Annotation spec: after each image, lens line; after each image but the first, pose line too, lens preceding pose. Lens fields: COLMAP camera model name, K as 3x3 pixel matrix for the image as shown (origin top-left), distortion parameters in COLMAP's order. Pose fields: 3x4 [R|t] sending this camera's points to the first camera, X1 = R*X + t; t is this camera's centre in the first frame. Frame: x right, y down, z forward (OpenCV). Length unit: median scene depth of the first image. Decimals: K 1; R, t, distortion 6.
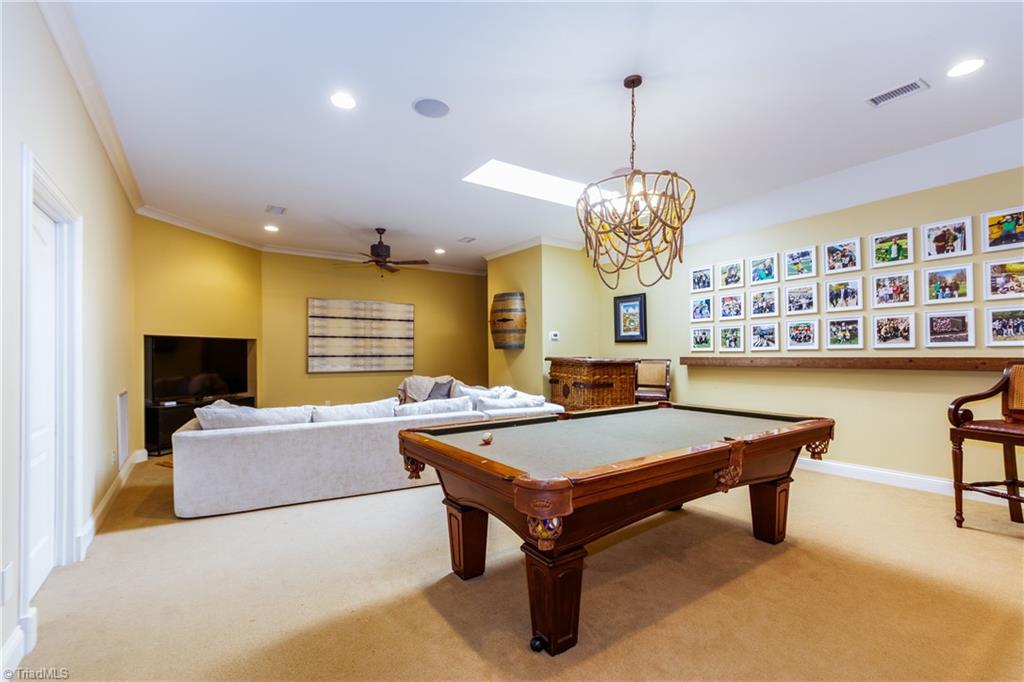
lens RADIAL K [[445.2, 0, 507.7], [0, 445.2, 345.2], [0, 0, 1]] dist [0.002857, -0.000836]
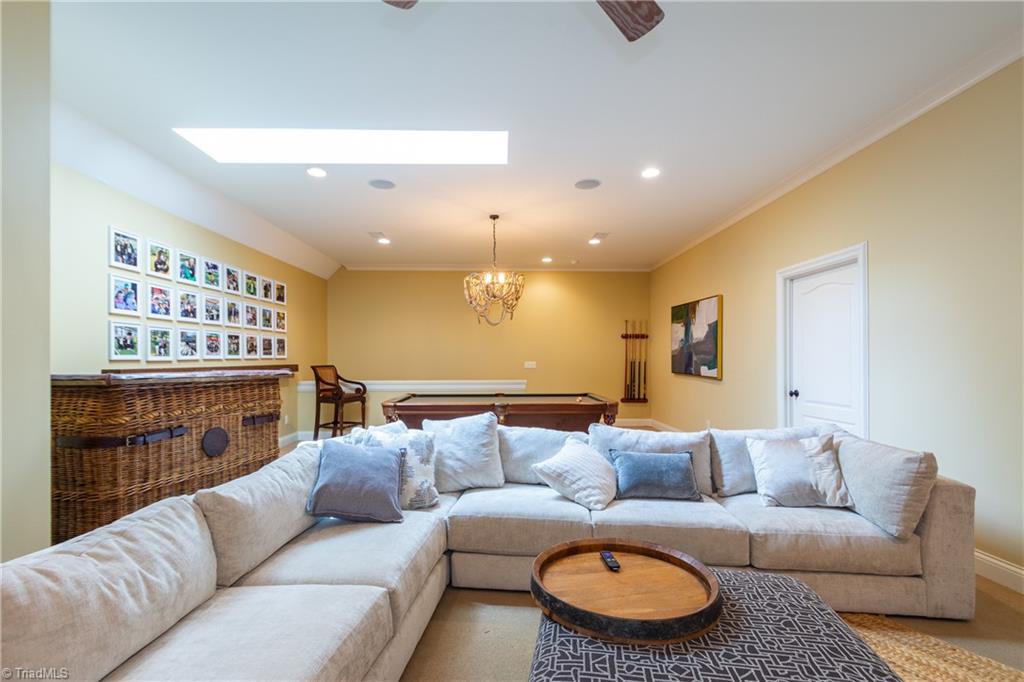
lens RADIAL K [[445.2, 0, 508.1], [0, 445.2, 347.1], [0, 0, 1]] dist [0.002857, -0.000836]
pose [[-0.835264, 0.027169, 0.549177, -0.426706], [0.002544, 0.998959, -0.045553, 0.027889], [-0.549843, -0.036652, -0.834464, 1.358959]]
